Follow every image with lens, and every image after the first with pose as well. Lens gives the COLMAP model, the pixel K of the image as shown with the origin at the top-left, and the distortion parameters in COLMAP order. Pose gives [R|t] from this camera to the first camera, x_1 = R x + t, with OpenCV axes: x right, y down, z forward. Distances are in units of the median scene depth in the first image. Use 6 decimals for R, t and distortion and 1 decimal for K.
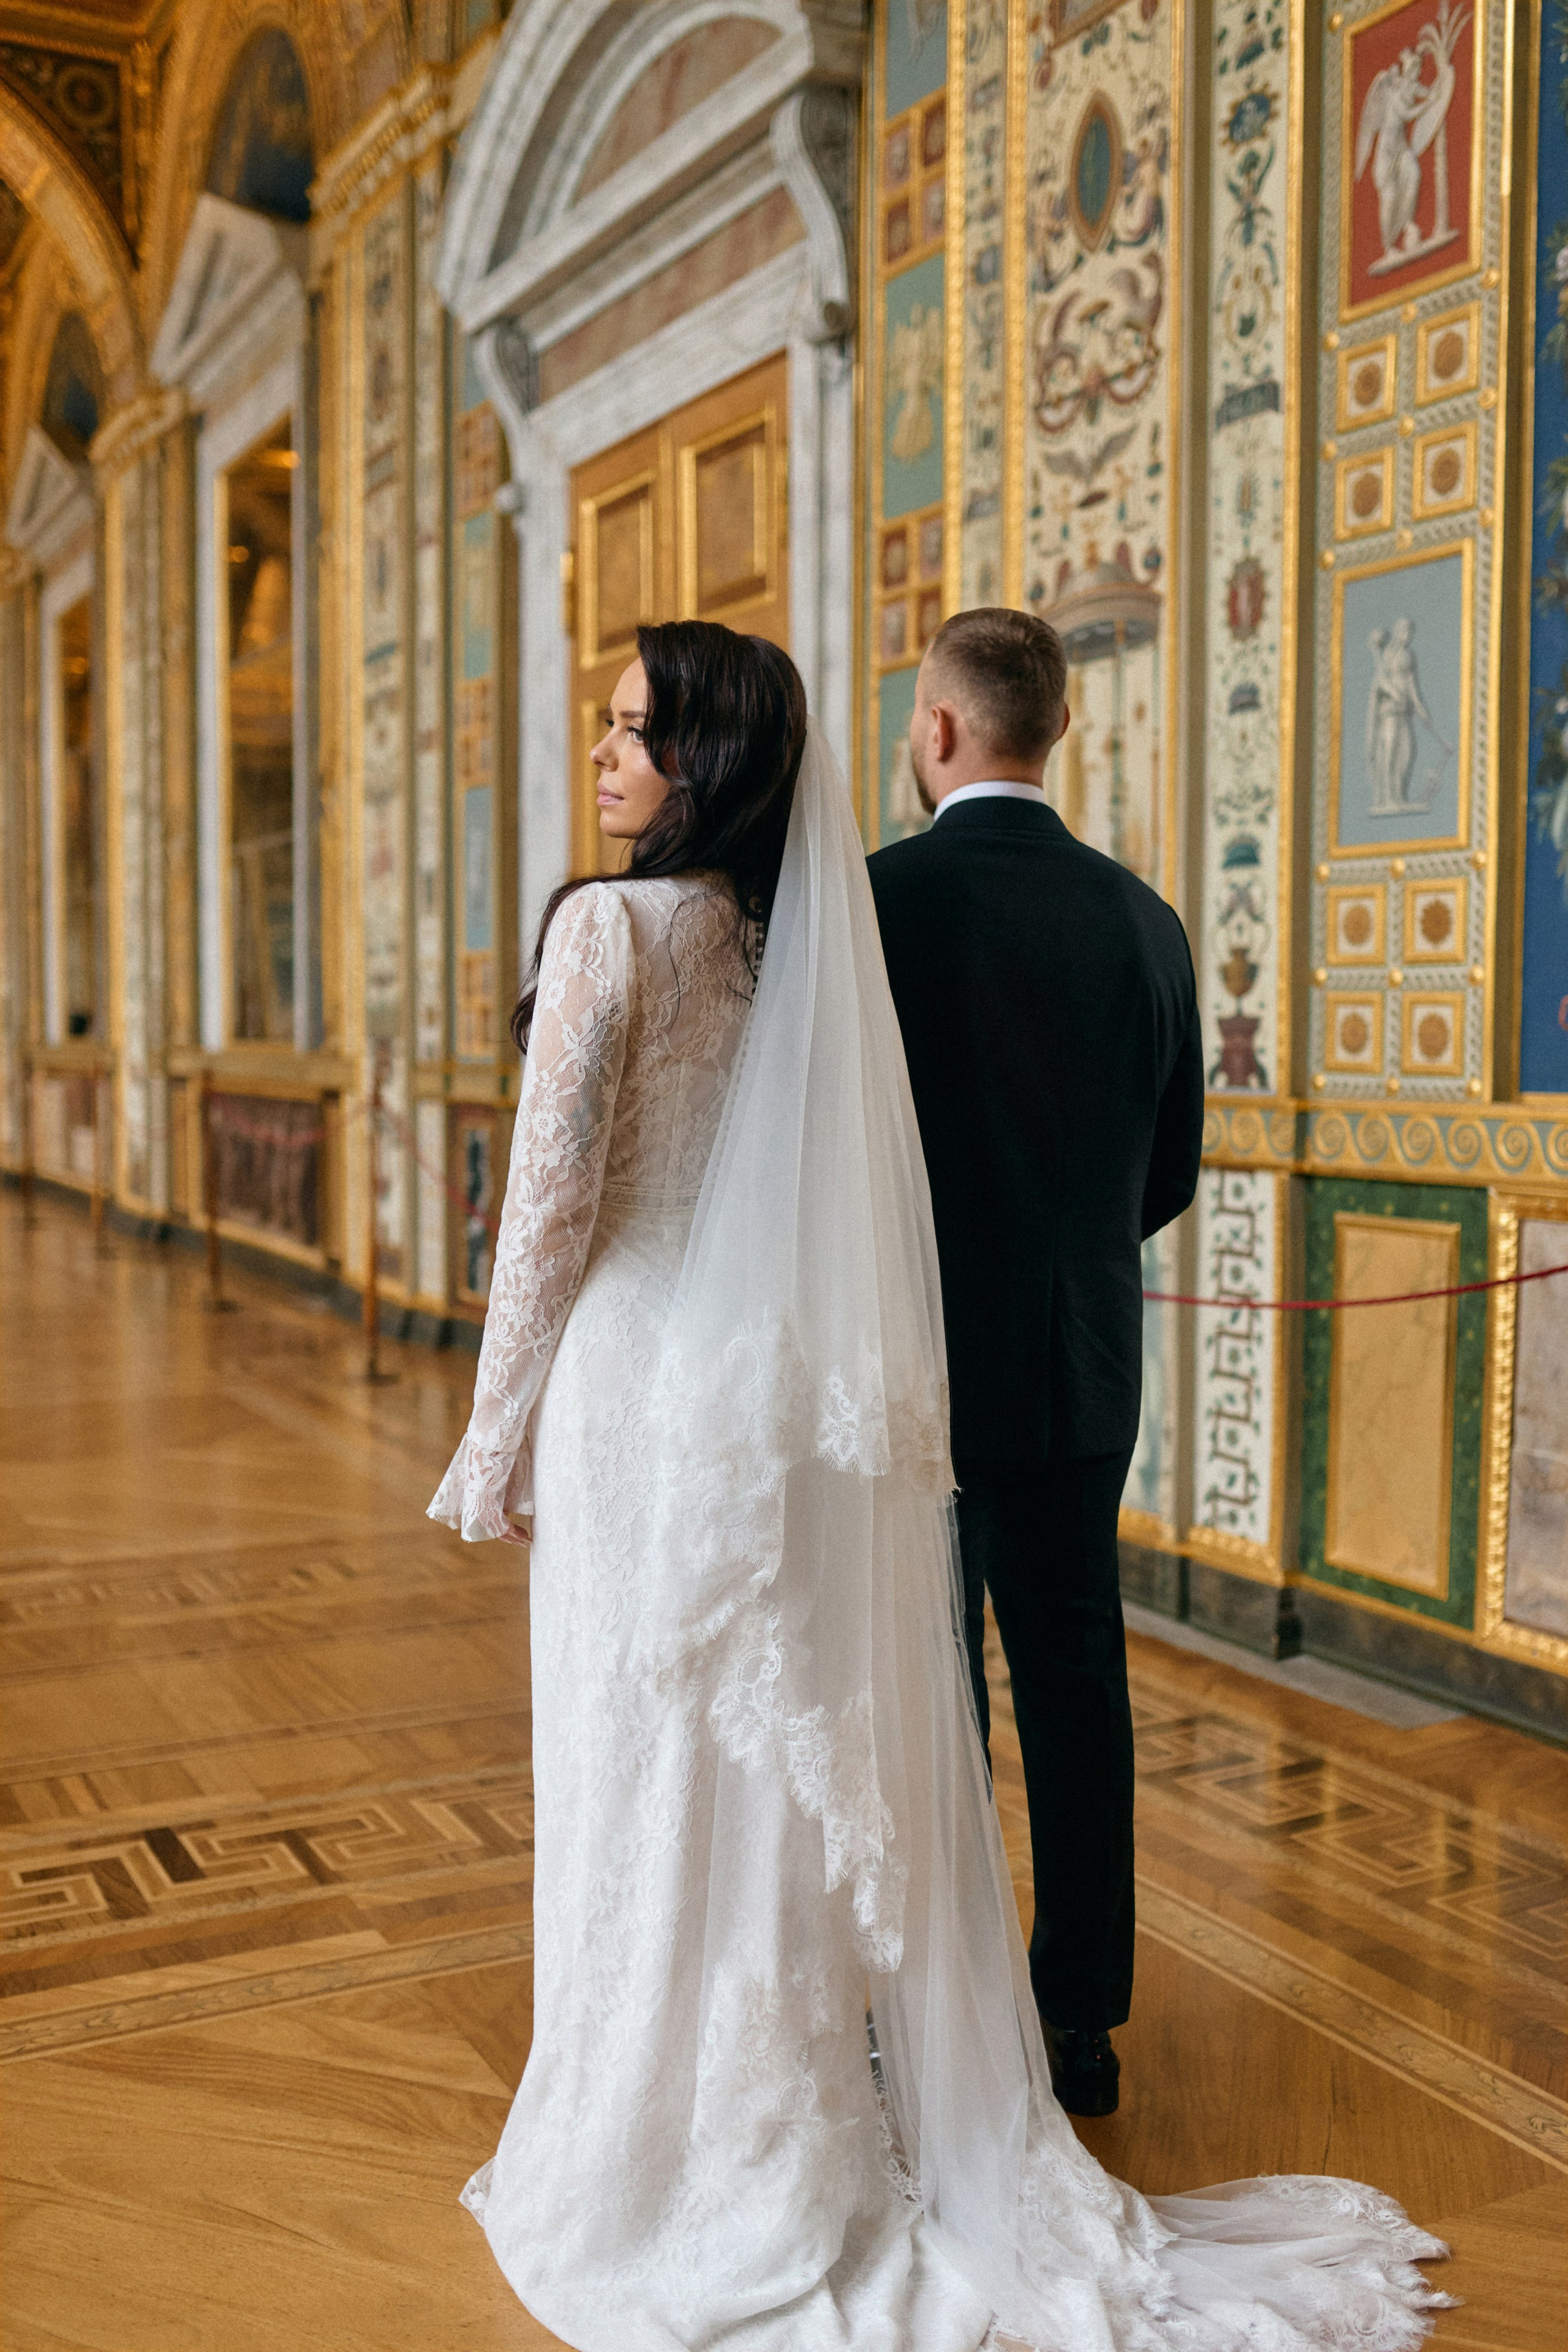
lens RADIAL K [[2286.1, 0, 784.0], [0, 2286.1, 1176.0], [0, 0, 1]] dist [-0.067550, 0.126735]
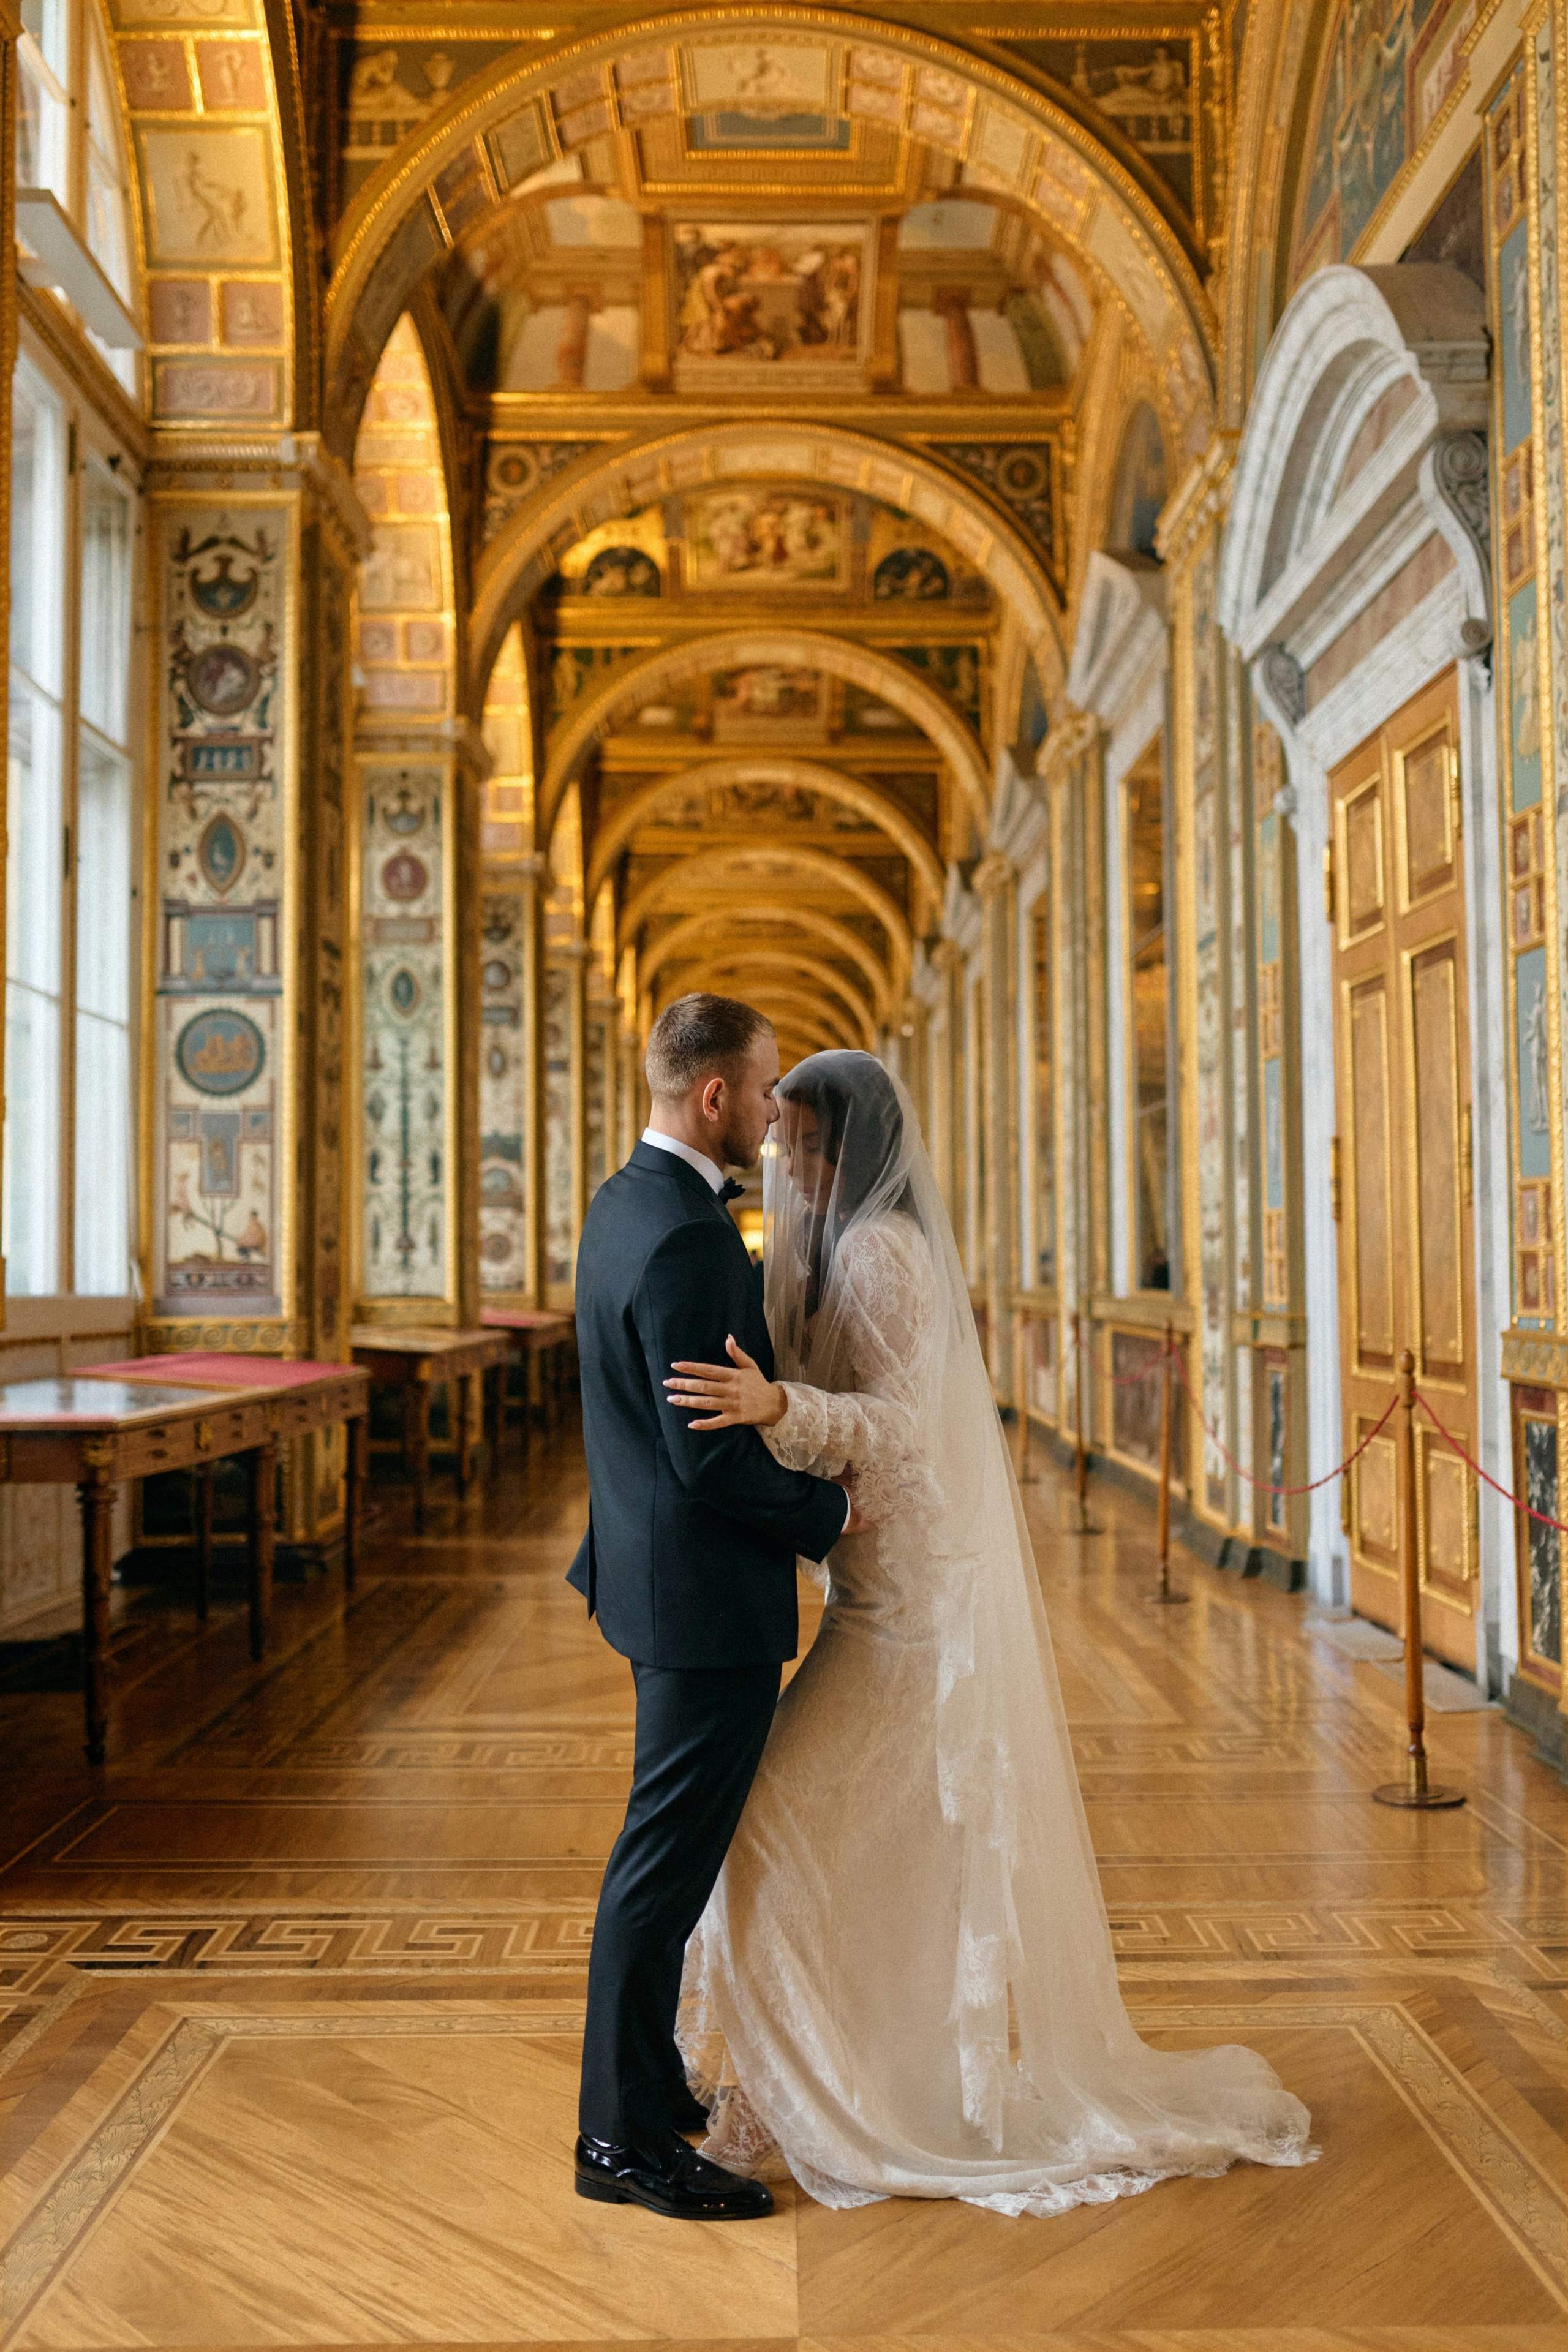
lens RADIAL K [[2286.1, 0, 784.0], [0, 2286.1, 1176.0], [0, 0, 1]] dist [-0.067550, 0.126735]
pose [[0.886132, -0.029733, -0.462477, 0.155158], [-0.018289, 0.994919, -0.099006, -0.001899], [0.463071, 0.096191, 0.881086, -0.065694]]
